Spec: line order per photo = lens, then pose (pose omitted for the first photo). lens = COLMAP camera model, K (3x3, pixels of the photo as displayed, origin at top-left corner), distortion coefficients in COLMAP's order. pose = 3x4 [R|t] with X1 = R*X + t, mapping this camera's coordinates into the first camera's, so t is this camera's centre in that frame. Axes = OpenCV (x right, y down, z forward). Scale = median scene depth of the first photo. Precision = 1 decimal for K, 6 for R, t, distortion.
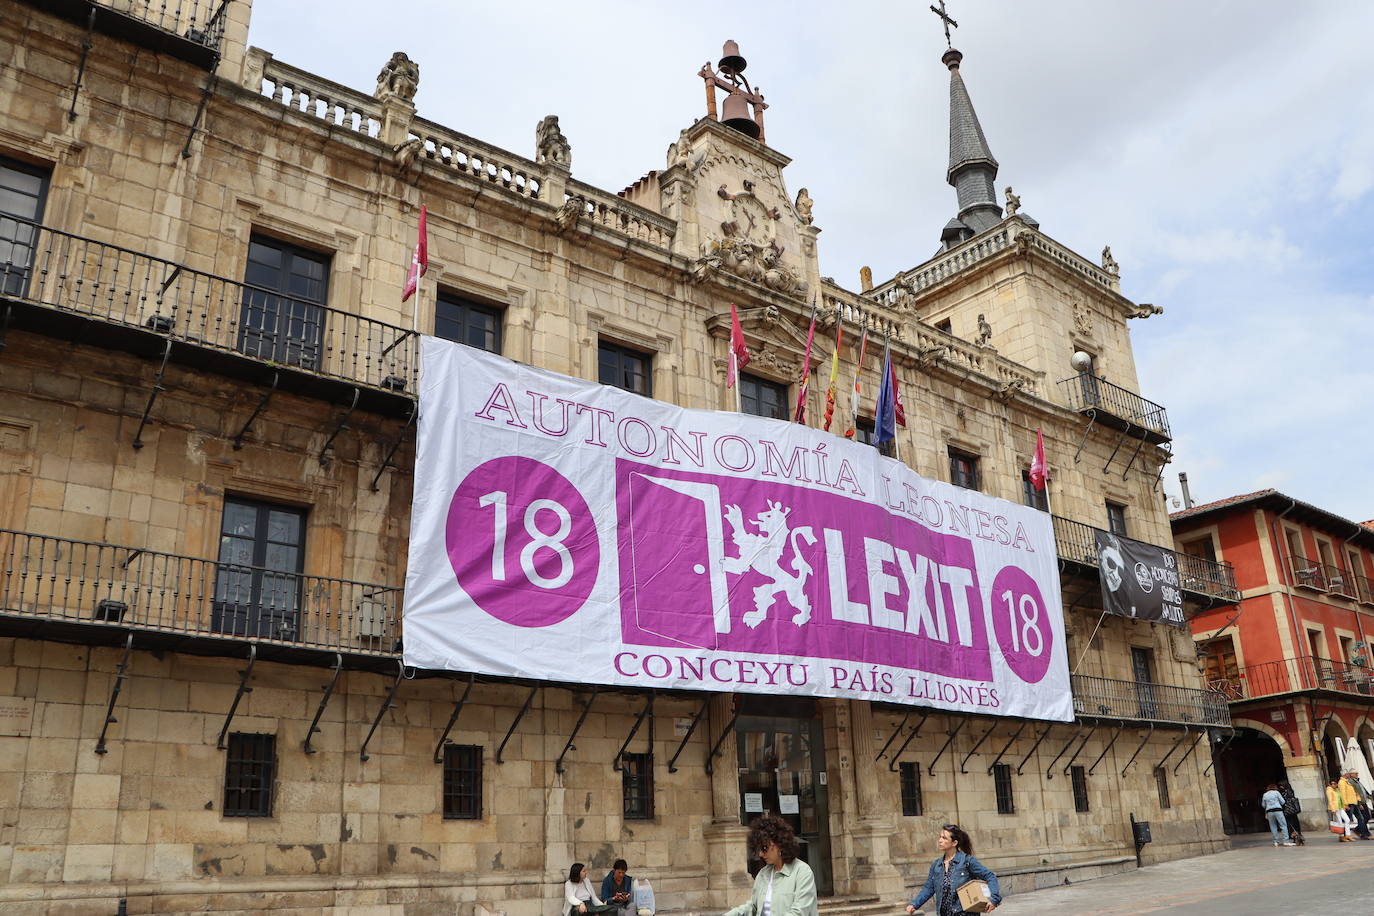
lens RADIAL K [[1129.1, 0, 699.0], [0, 1129.1, 478.0], [0, 0, 1]] dist [-0.184892, 0.159671]
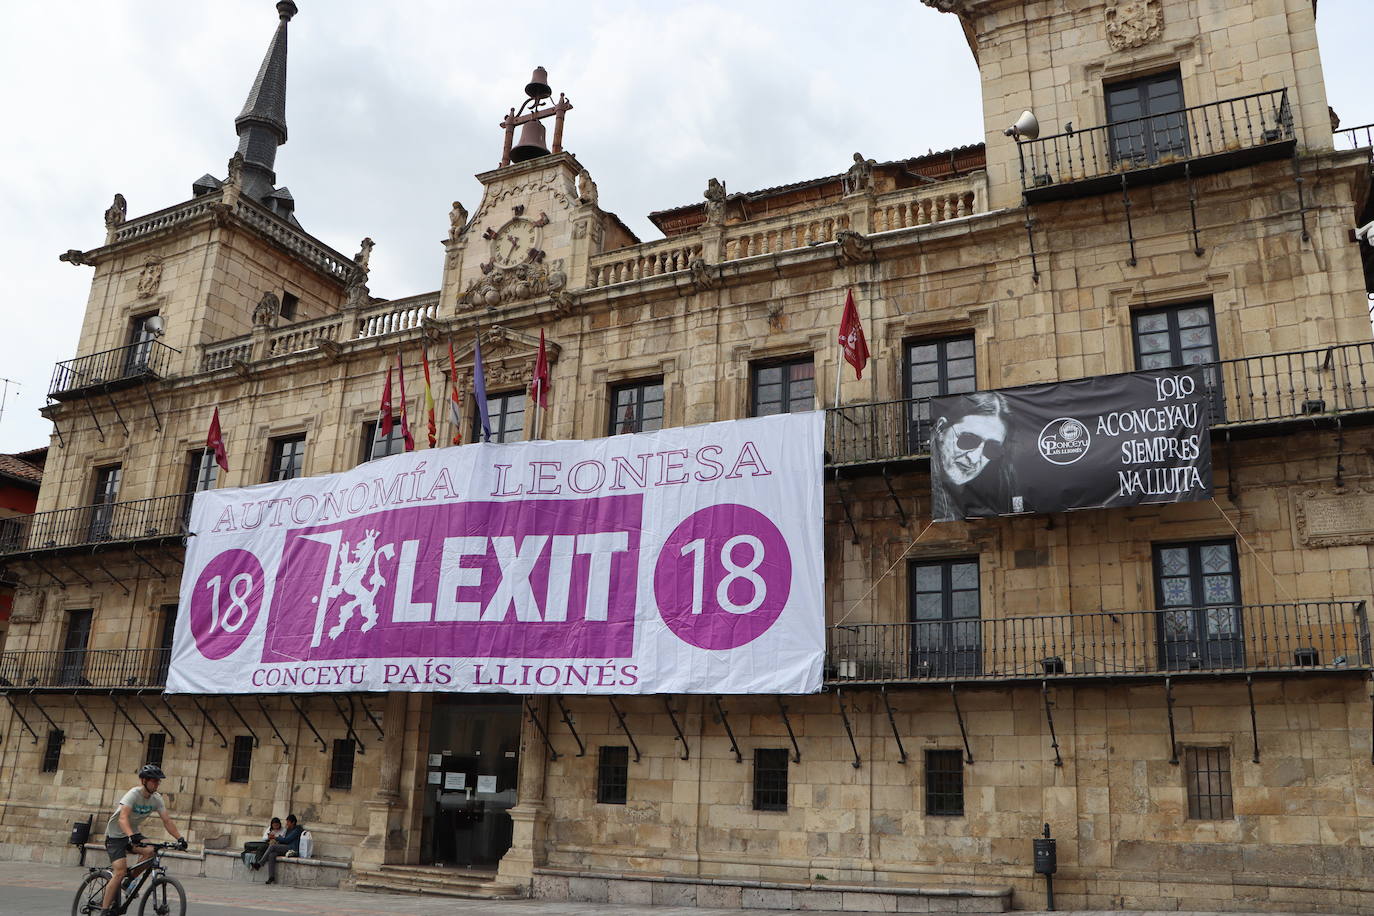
lens RADIAL K [[1129.1, 0, 699.0], [0, 1129.1, 478.0], [0, 0, 1]] dist [-0.184892, 0.159671]
pose [[0.395494, -0.208974, -0.894380, 1.290619], [0.251689, 0.961156, -0.113279, 0.191465], [0.883310, -0.180305, 0.432727, 0.816359]]
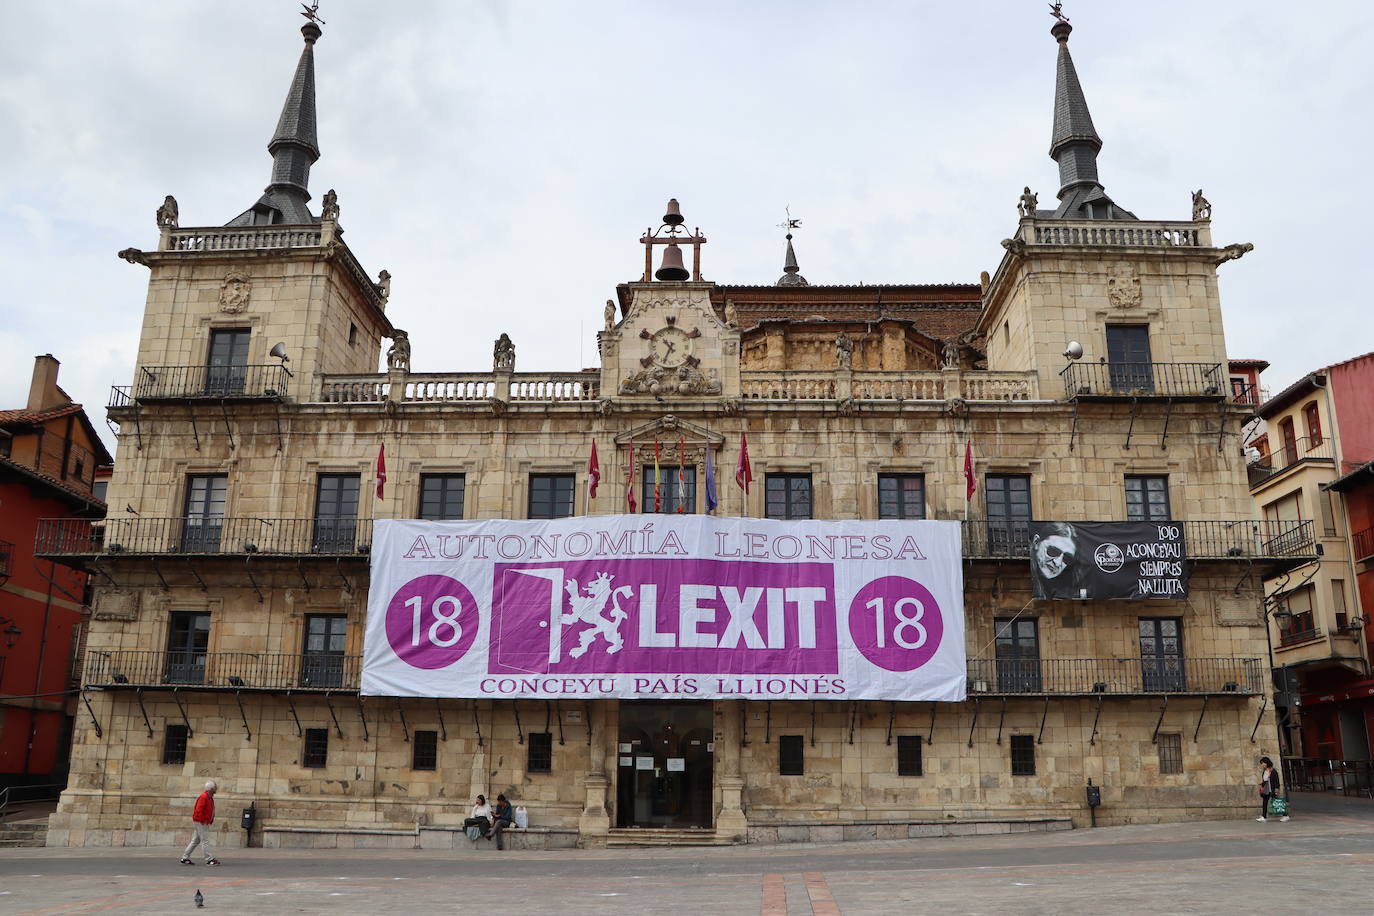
lens RADIAL K [[1155.1, 0, 699.4], [0, 1155.1, 489.2], [0, 0, 1]] dist [-0.178868, 0.177608]
pose [[0.745474, -0.127907, -0.654147, 1.229062], [0.182517, 0.983076, 0.015776, -0.092916], [0.641058, -0.131153, 0.756203, -0.094028]]
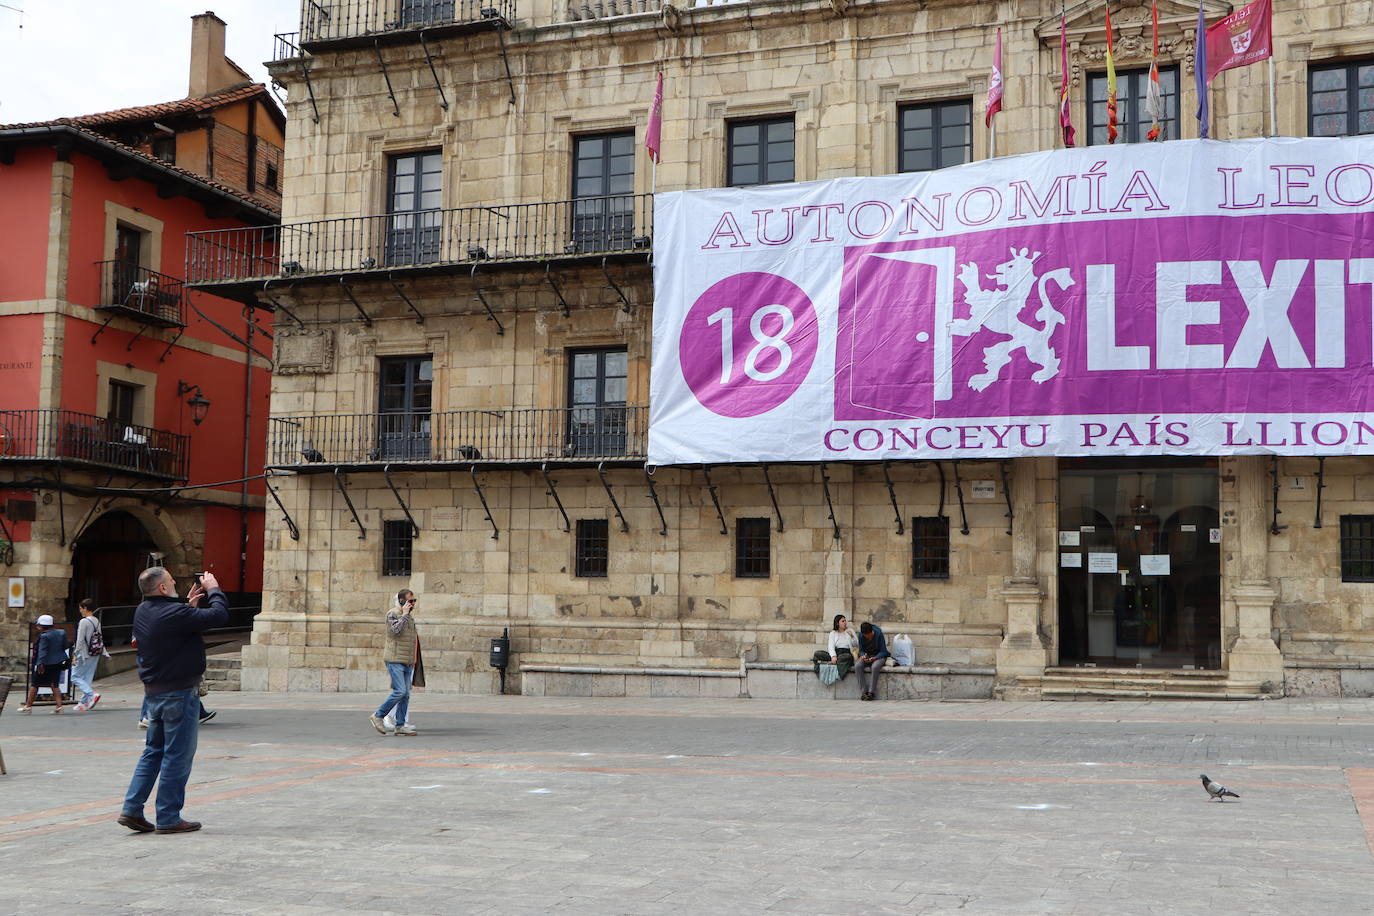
lens RADIAL K [[1508.5, 0, 707.0], [0, 1508.5, 478.5], [0, 0, 1]] dist [-0.089906, 0.326151]
pose [[0.510761, -0.026335, -0.859319, 1.006423], [0.248169, 0.961498, 0.118040, -0.008301], [0.823125, -0.273546, 0.497632, 0.121361]]
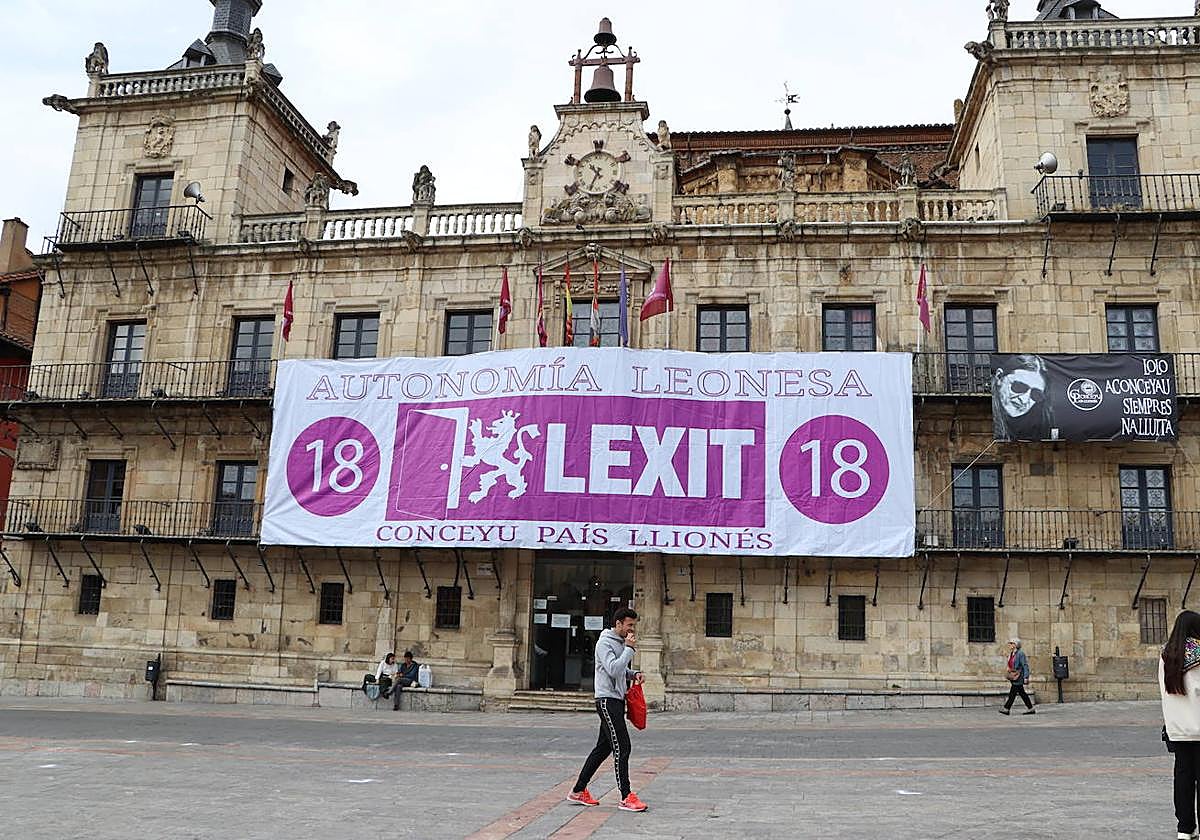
lens RADIAL K [[1032.7, 0, 637.0], [0, 1032.7, 448.4], [0, 0, 1]] dist [-0.187961, 0.165487]
pose [[0.671114, -0.086981, -0.736234, 1.131272], [0.190587, 0.979958, 0.057954, 0.022615], [0.716438, -0.179211, 0.674241, 0.244020]]
